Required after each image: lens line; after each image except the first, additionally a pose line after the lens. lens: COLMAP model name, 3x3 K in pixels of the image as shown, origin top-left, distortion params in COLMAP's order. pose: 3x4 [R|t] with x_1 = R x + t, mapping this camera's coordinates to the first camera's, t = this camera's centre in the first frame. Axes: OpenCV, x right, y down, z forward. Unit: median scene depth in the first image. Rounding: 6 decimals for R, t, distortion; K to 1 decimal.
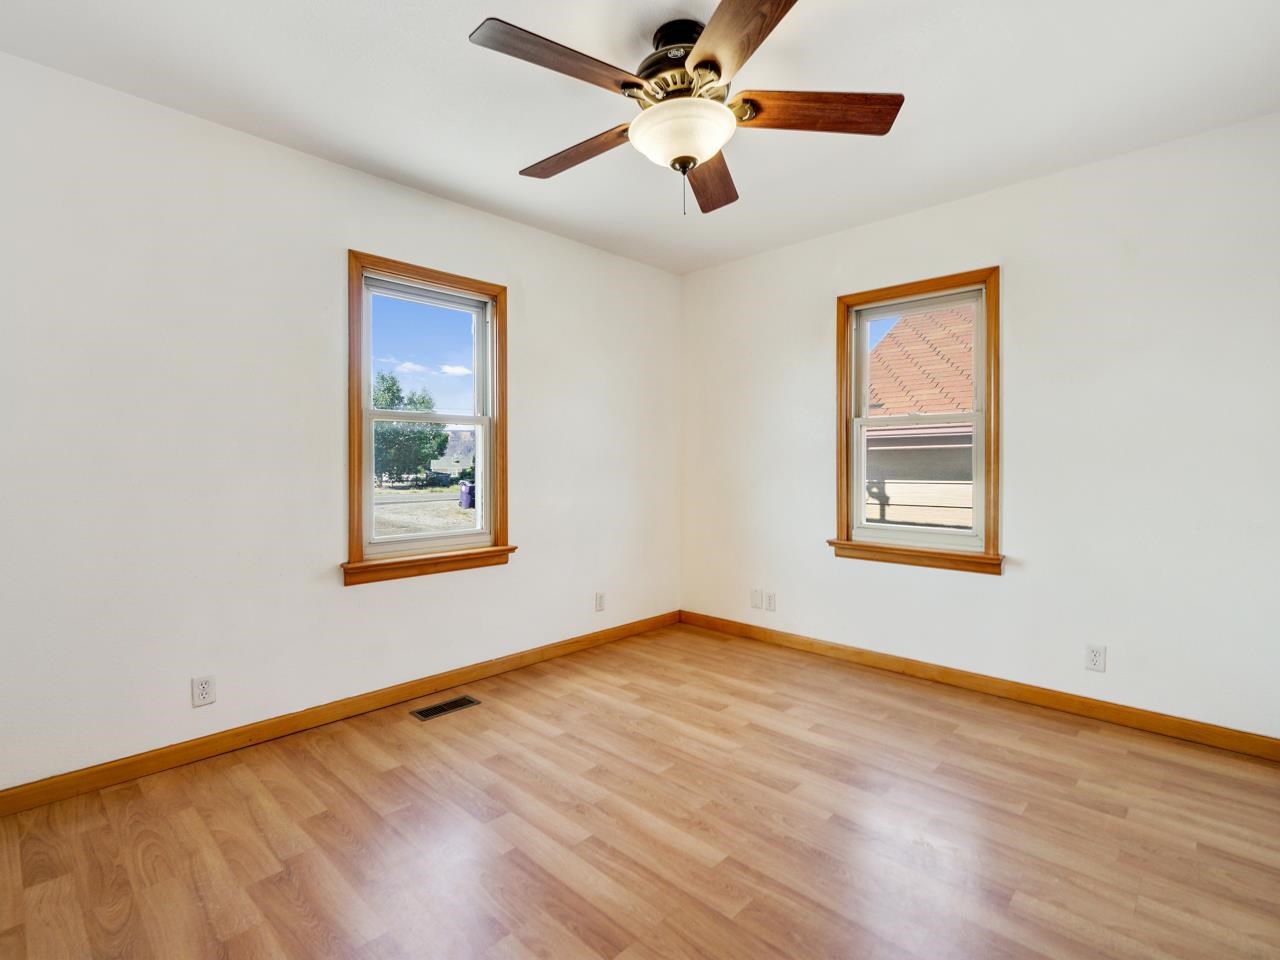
lens RADIAL K [[622.3, 0, 626.3], [0, 622.3, 476.8], [0, 0, 1]] dist [0.003047, 0.000799]
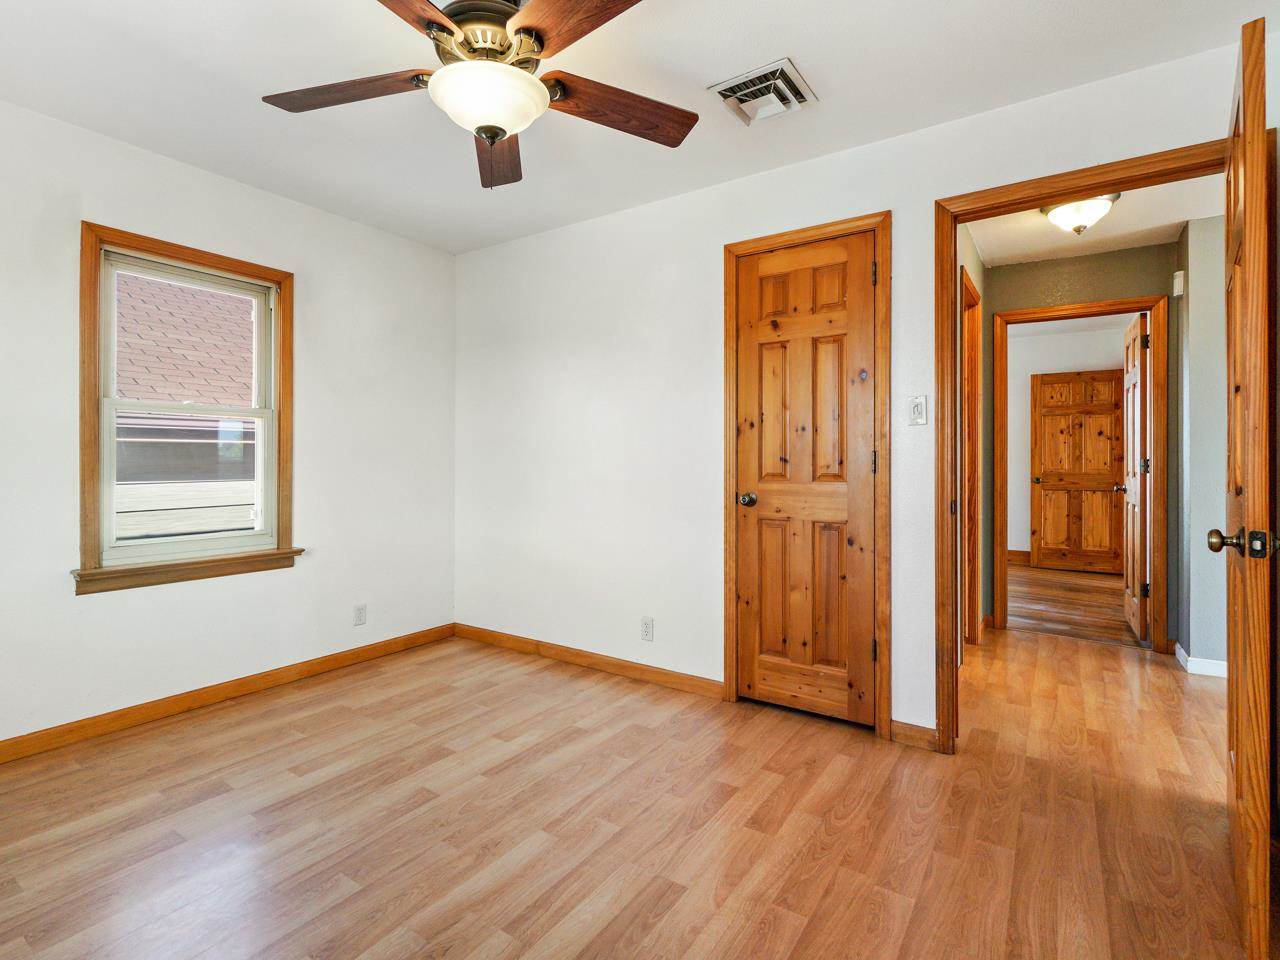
lens RADIAL K [[622.3, 0, 626.3], [0, 622.3, 476.8], [0, 0, 1]] dist [0.003047, 0.000799]
pose [[-0.175203, -0.016469, 0.984395, -0.543145], [0.020440, 0.999584, 0.020361, -0.004285], [-0.984320, 0.023689, -0.174794, 0.631737]]
